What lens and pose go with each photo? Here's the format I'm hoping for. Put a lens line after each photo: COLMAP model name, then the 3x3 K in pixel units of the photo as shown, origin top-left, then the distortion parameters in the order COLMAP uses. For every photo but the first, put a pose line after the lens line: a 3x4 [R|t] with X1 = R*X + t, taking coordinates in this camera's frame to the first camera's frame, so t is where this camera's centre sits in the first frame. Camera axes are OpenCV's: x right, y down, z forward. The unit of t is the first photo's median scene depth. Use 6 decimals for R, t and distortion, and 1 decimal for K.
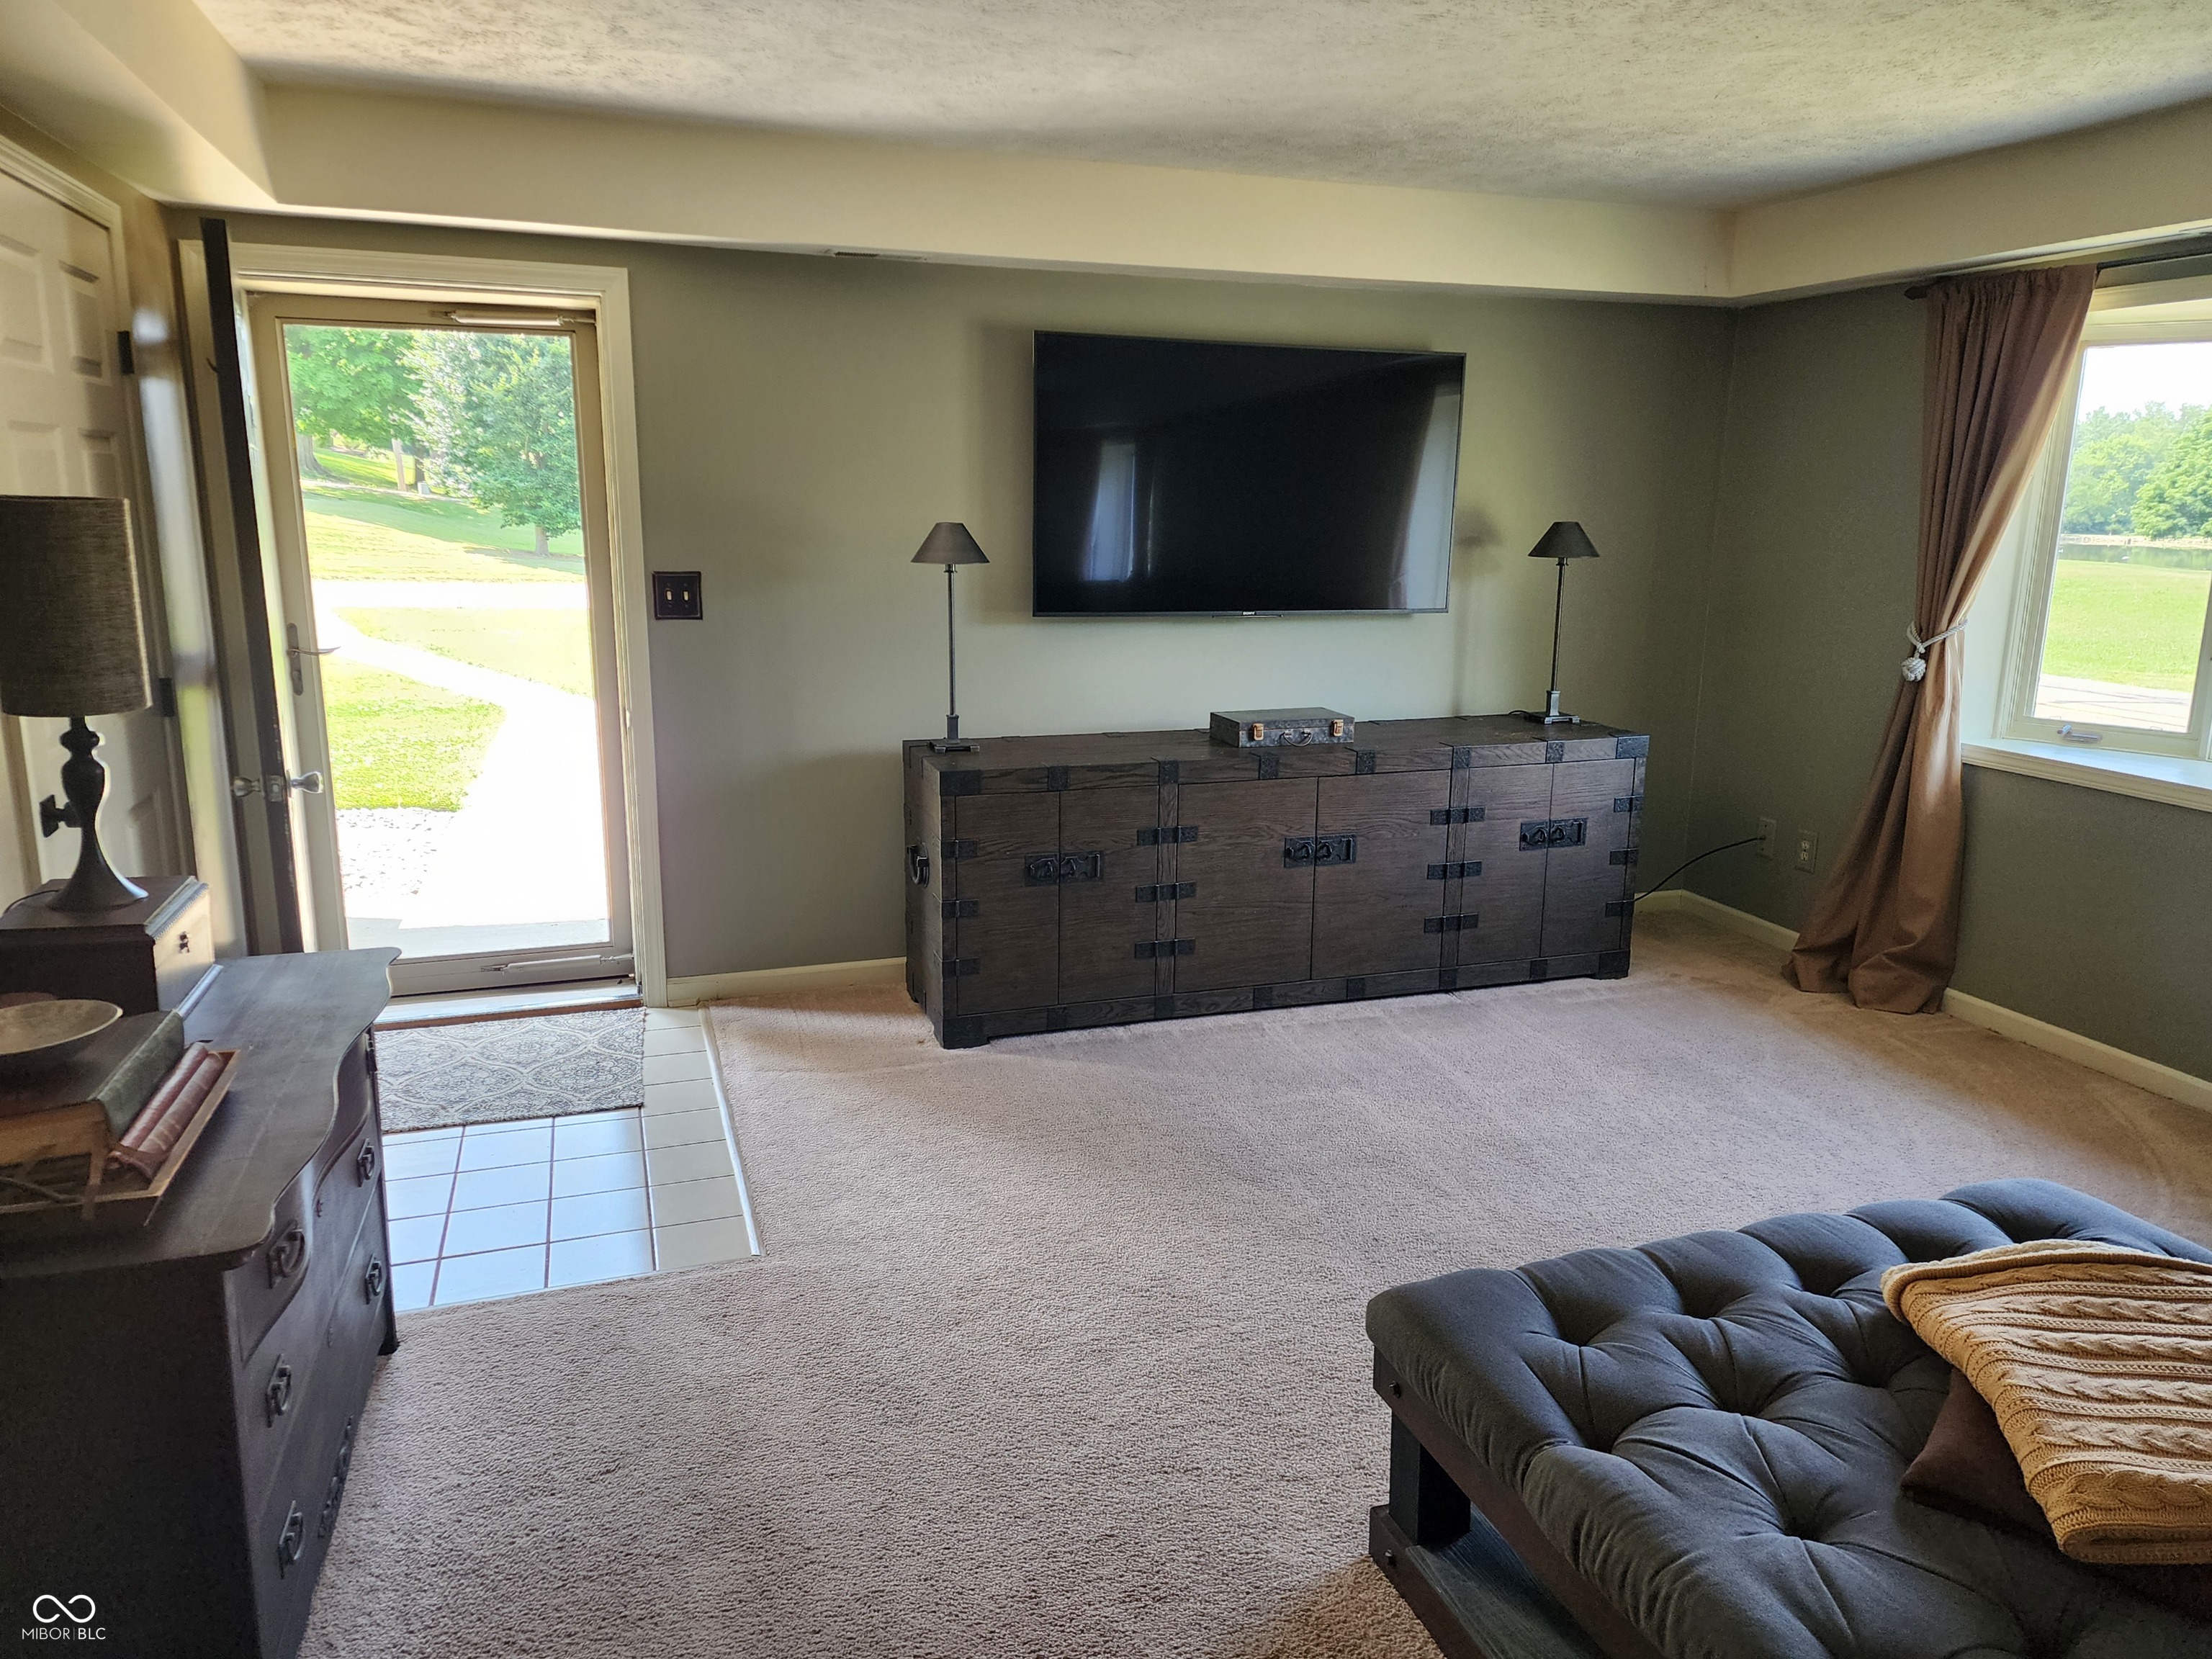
lens RADIAL K [[1503.7, 0, 1117.9], [0, 1503.7, 833.6], [0, 0, 1]] dist [0.070394, -0.075006]
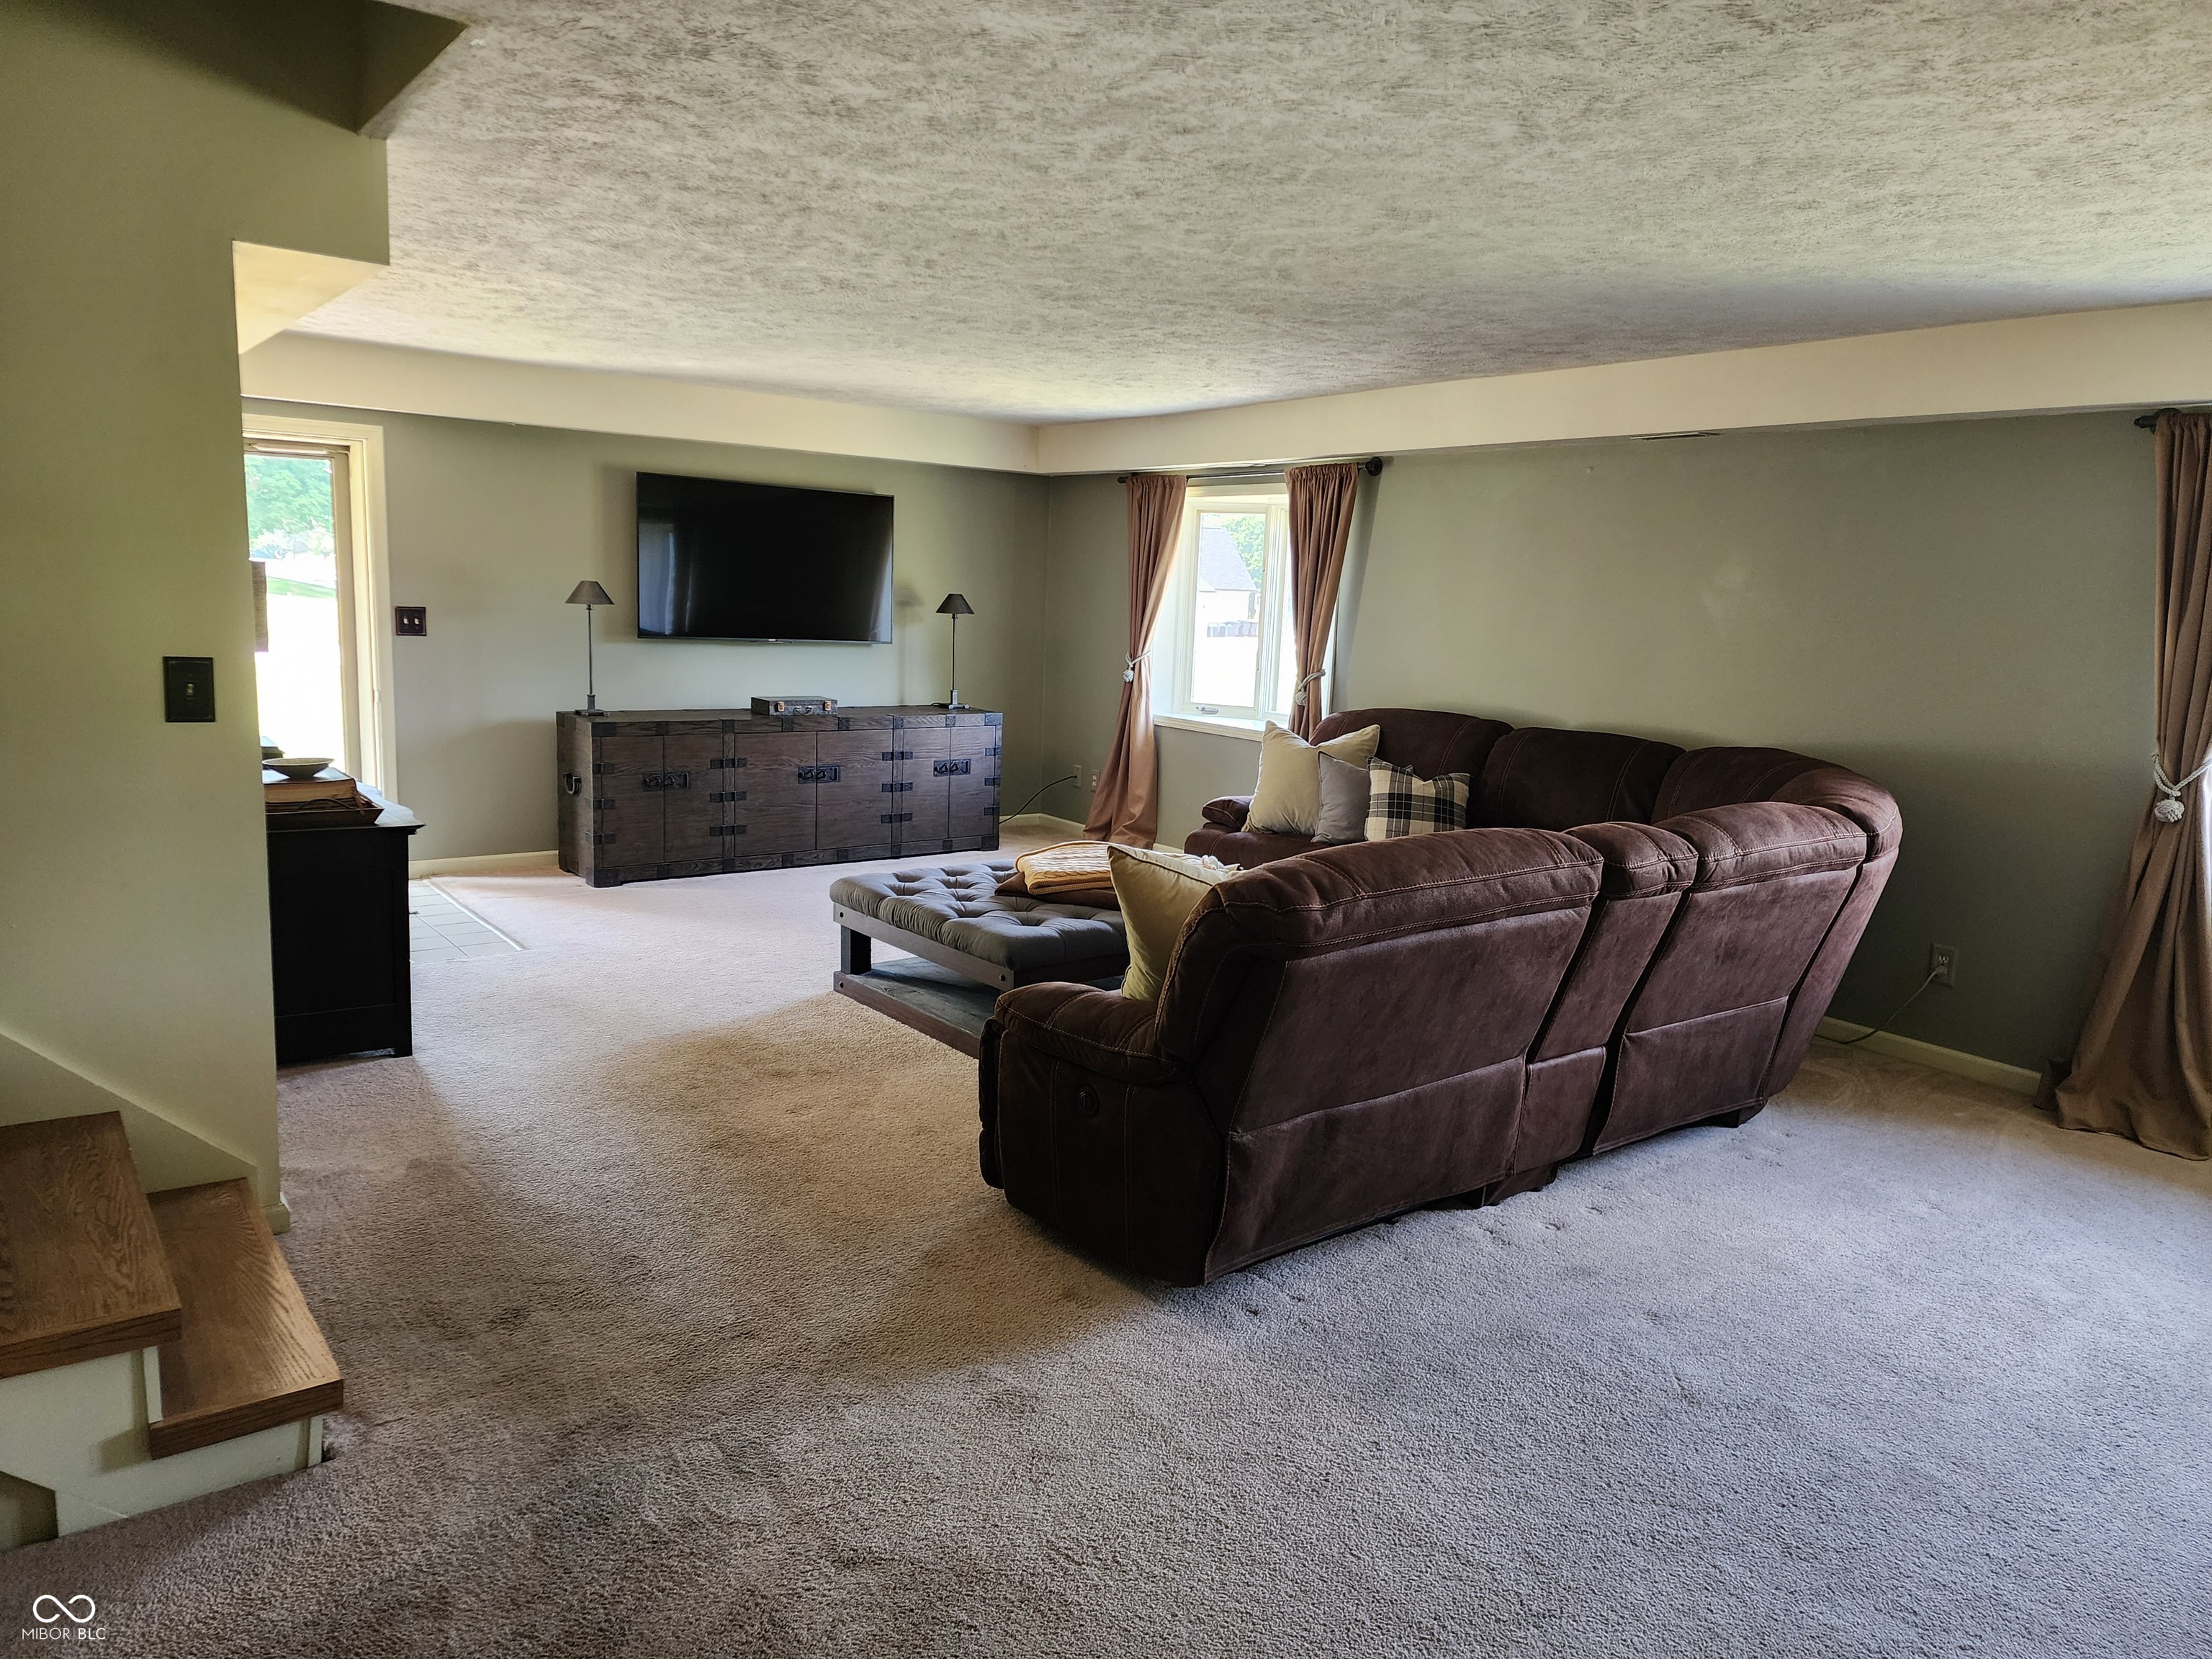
lens RADIAL K [[1503.7, 0, 1117.9], [0, 1503.7, 833.6], [0, 0, 1]] dist [0.070394, -0.075006]
pose [[0.952164, -0.019711, 0.304951, -0.069533], [0.036379, 0.998132, -0.049072, 0.176584], [-0.303414, 0.057819, 0.951103, -0.756193]]
